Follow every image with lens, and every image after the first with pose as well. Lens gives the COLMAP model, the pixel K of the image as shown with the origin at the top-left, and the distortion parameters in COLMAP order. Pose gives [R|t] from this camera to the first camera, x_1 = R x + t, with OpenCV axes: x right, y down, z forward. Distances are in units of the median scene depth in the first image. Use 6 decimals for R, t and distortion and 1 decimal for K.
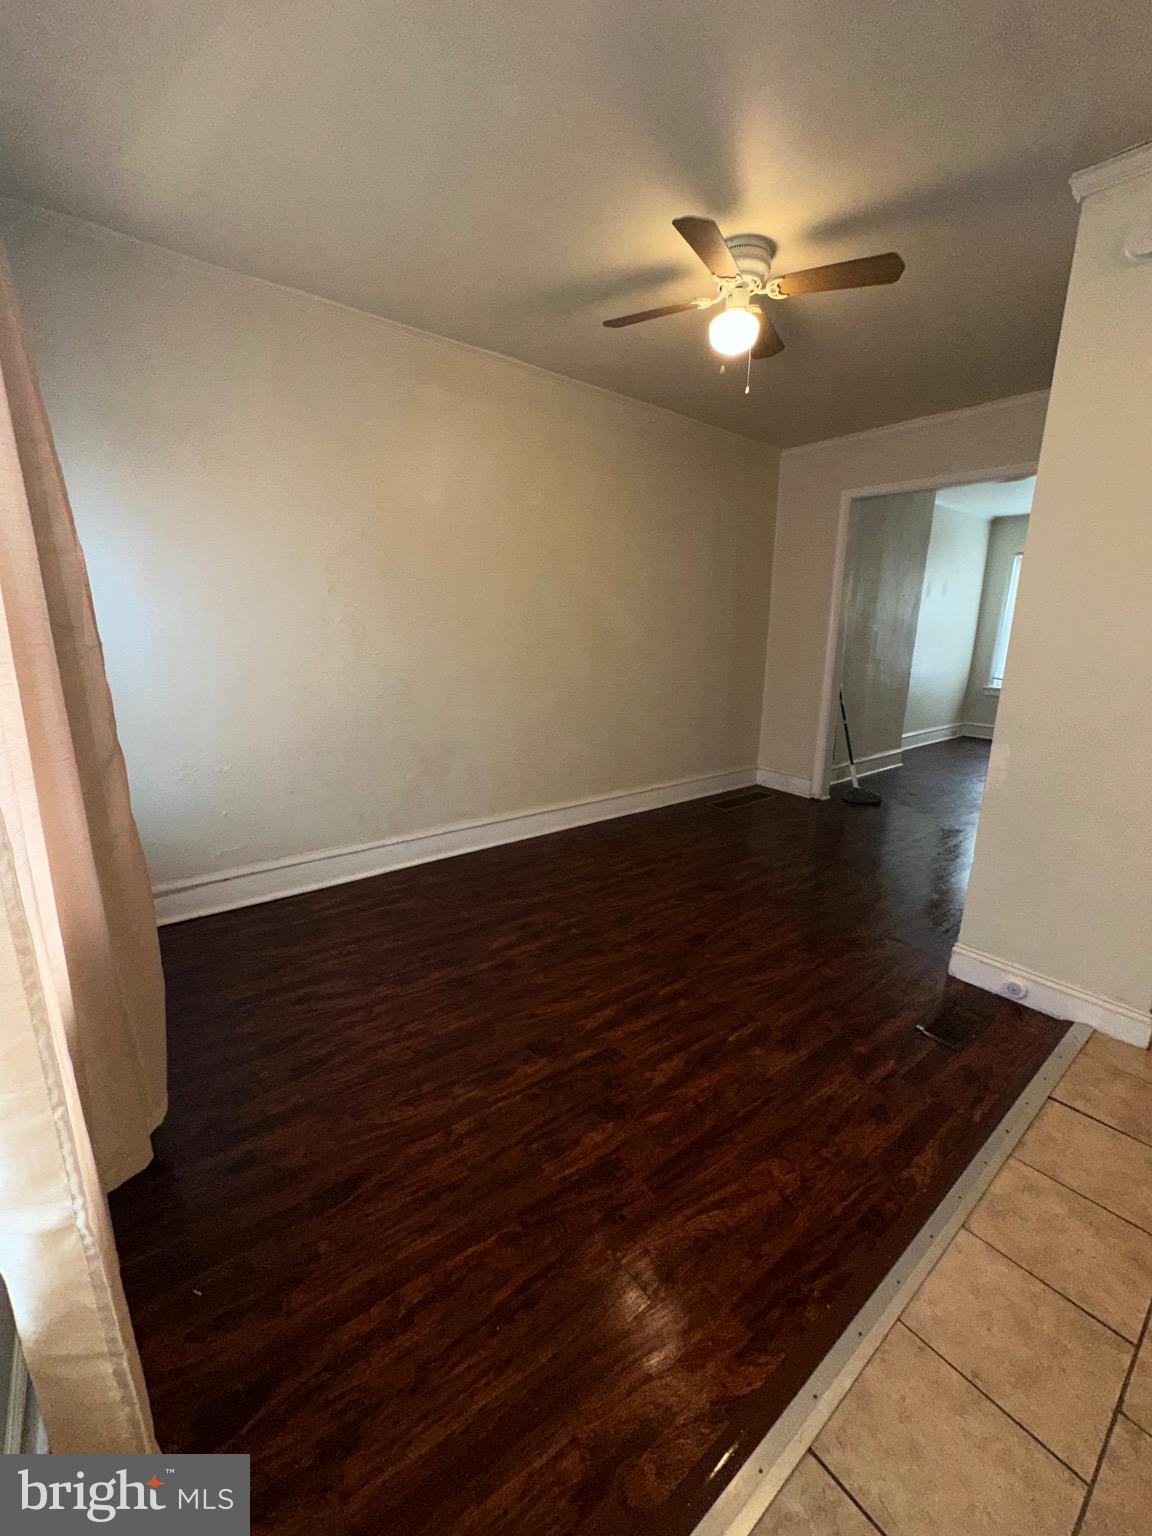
lens RADIAL K [[609.2, 0, 578.1], [0, 609.2, 769.3], [0, 0, 1]] dist [-0.002975, 0.000118]
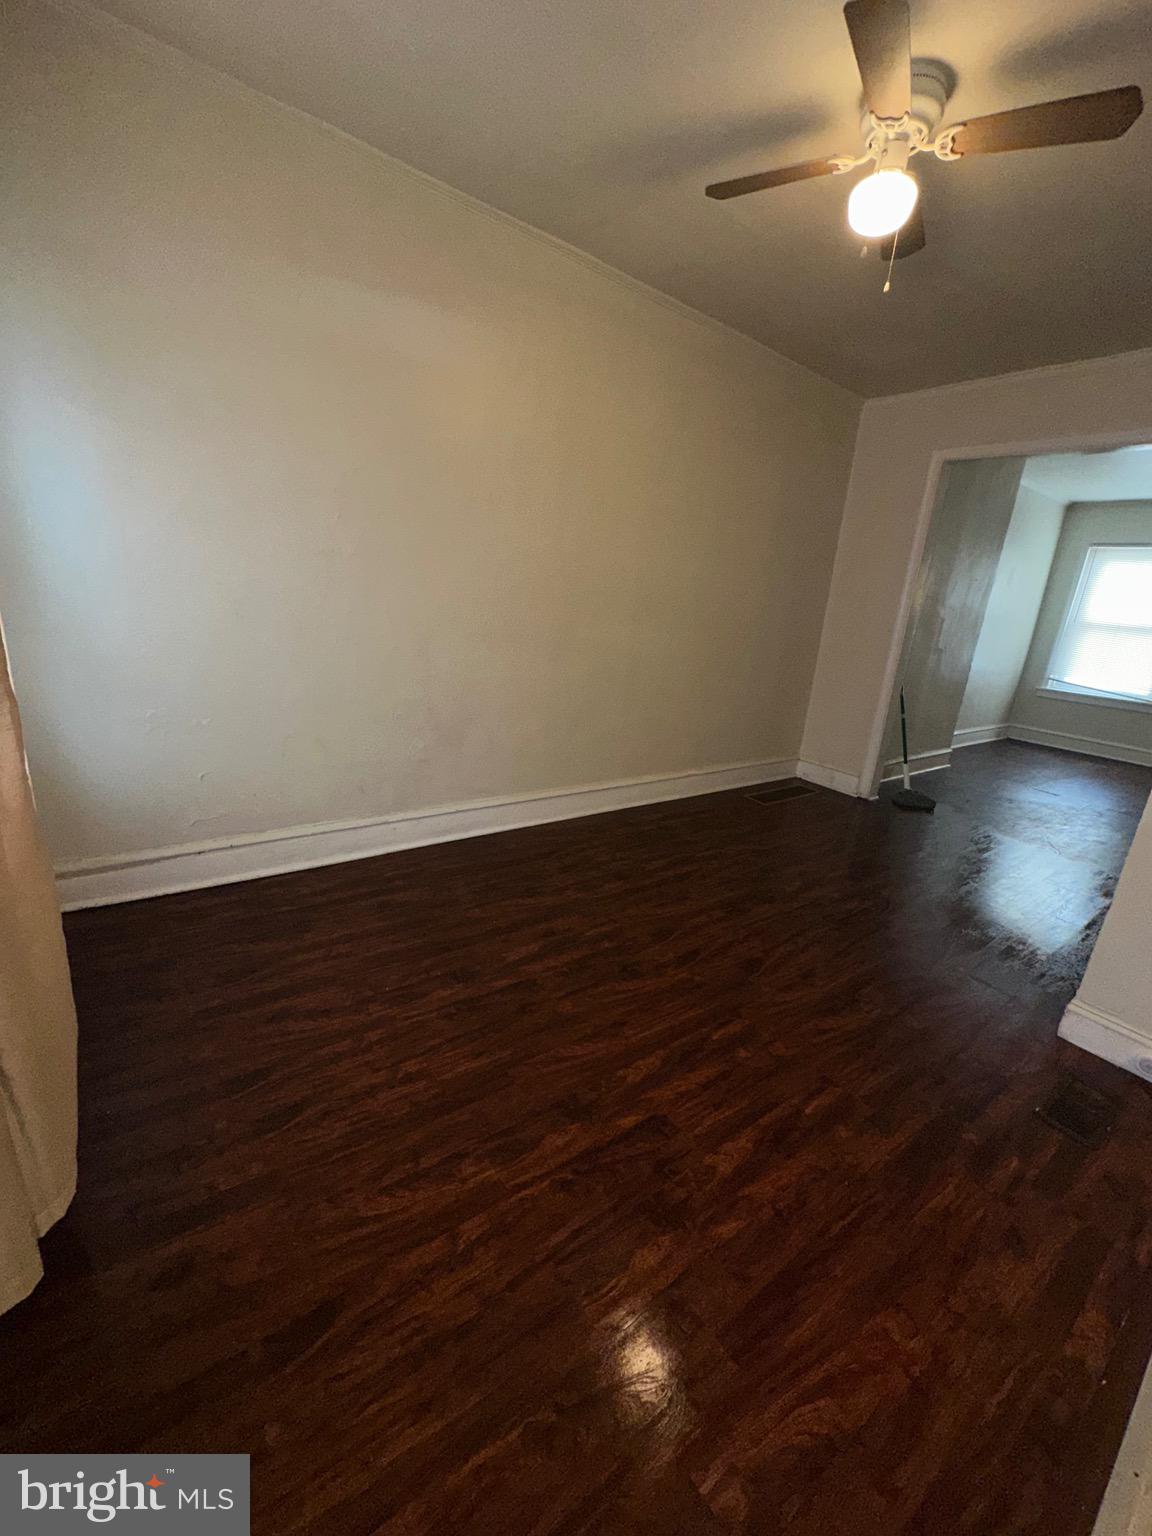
lens RADIAL K [[609.2, 0, 574.2], [0, 609.2, 766.8], [0, 0, 1]] dist [-0.002975, 0.000118]
pose [[0.997227, 0.073939, -0.008414, -0.072255], [-0.073468, 0.996200, 0.046769, -0.018858], [0.011840, -0.046022, 0.998870, 0.197488]]
